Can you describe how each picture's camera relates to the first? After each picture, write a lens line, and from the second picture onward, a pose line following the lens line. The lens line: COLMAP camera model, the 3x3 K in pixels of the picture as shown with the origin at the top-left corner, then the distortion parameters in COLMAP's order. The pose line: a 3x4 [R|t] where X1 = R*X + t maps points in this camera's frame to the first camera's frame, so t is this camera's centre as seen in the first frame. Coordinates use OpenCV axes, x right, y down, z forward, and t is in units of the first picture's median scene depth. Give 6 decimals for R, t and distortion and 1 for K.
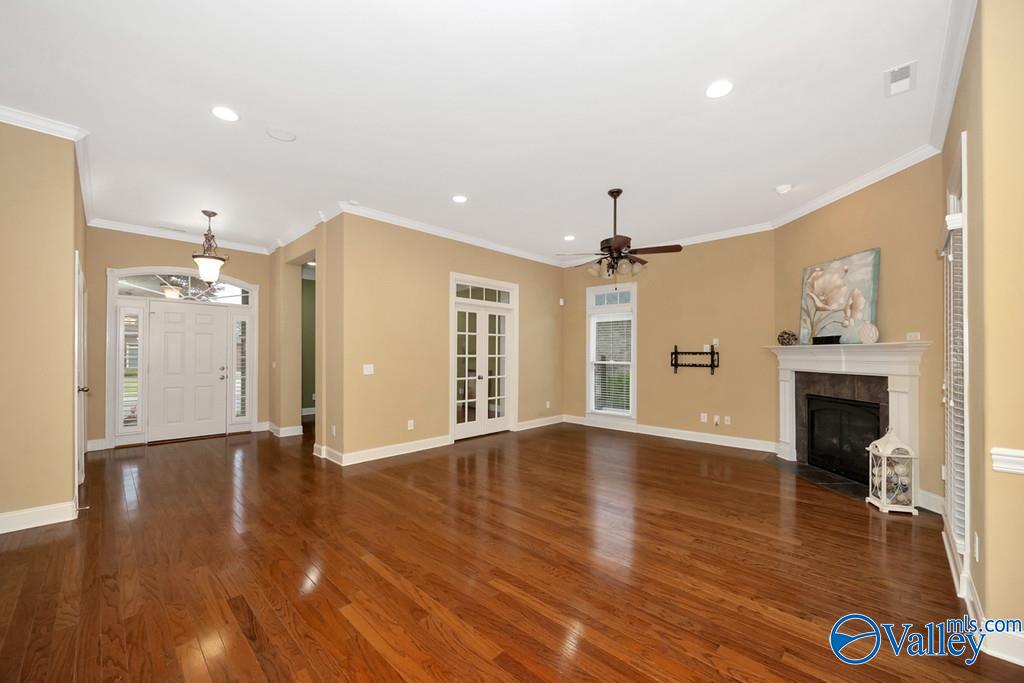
lens RADIAL K [[398.4, 0, 511.7], [0, 398.4, 349.1], [0, 0, 1]] dist [-0.001783, -0.000346]
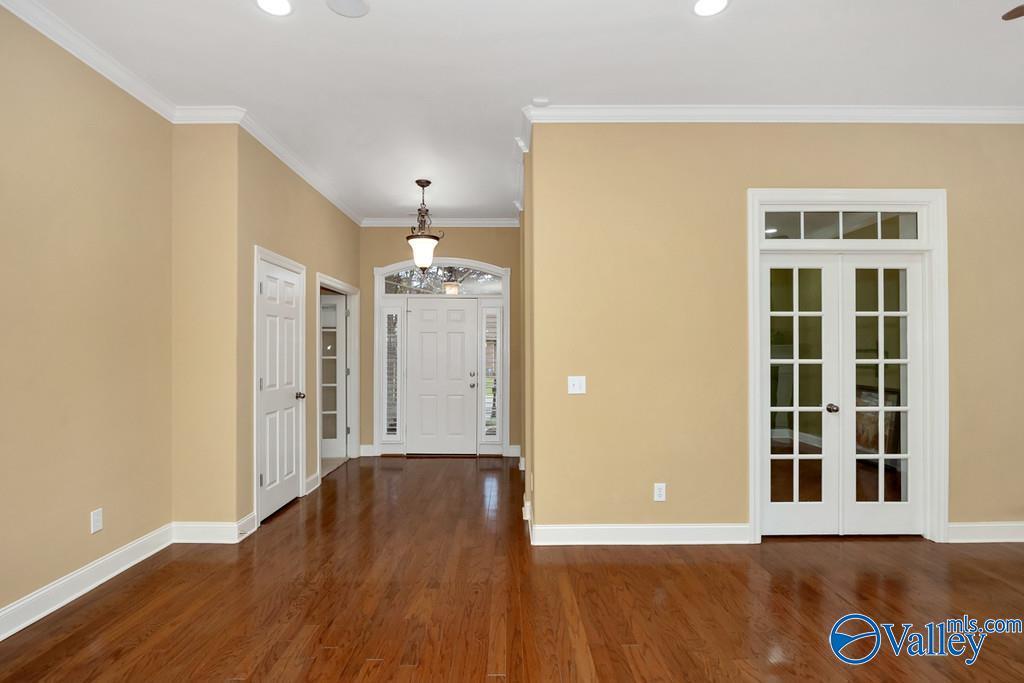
lens RADIAL K [[510.1, 0, 508.8], [0, 510.1, 349.9], [0, 0, 1]] dist [-0.020879, -0.000128]
pose [[0.695934, -0.009369, -0.718045, 0.097454], [0.013450, 0.999910, -0.000010, -0.000818], [0.717980, -0.009650, 0.695997, 0.404664]]
